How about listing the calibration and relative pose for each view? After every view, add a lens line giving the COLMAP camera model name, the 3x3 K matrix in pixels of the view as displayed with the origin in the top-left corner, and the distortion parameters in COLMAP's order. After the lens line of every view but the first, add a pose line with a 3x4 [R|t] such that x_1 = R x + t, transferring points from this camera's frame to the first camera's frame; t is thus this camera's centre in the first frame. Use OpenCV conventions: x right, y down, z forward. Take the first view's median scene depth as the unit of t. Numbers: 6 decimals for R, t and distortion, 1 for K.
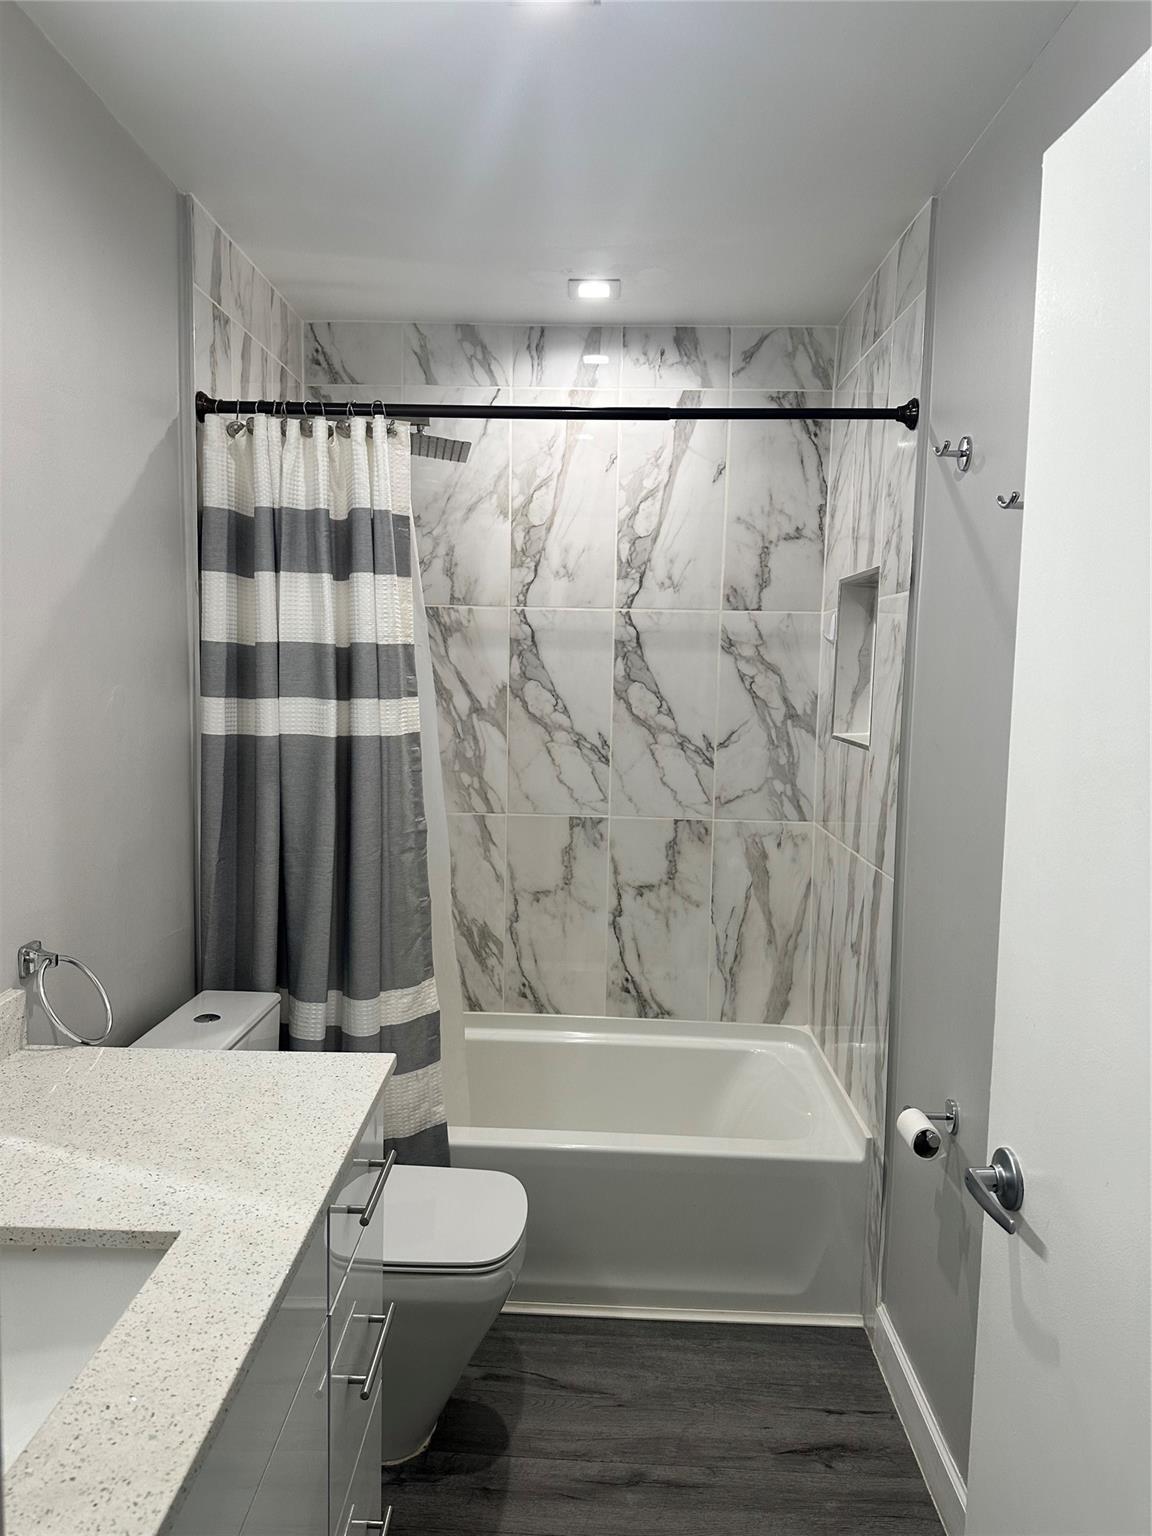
lens RADIAL K [[1060.7, 0, 572.4], [0, 1060.7, 766.8], [0, 0, 1]] dist [0.163540, -0.301211]
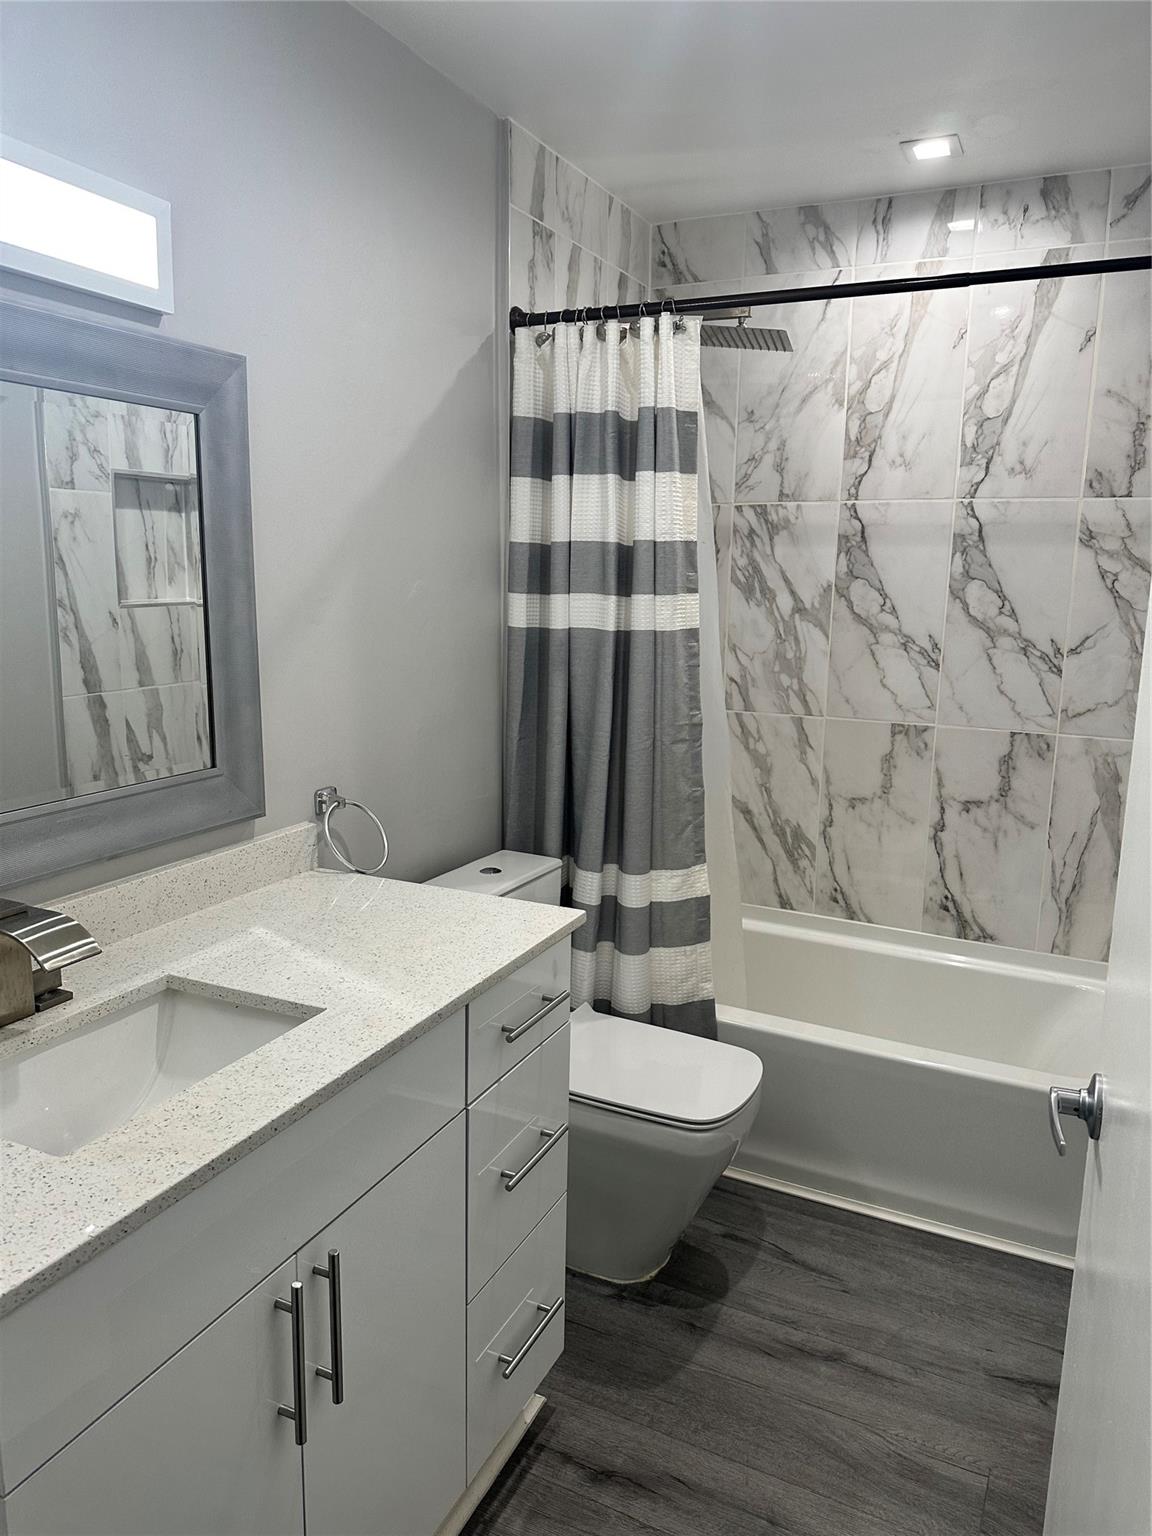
lens RADIAL K [[1060.7, 0, 572.4], [0, 1060.7, 766.8], [0, 0, 1]] dist [0.163540, -0.301211]
pose [[0.917479, 0.070048, -0.391568, 0.121202], [-0.037013, 0.995136, 0.091297, 0.008800], [0.396058, -0.069270, 0.915609, -0.003284]]
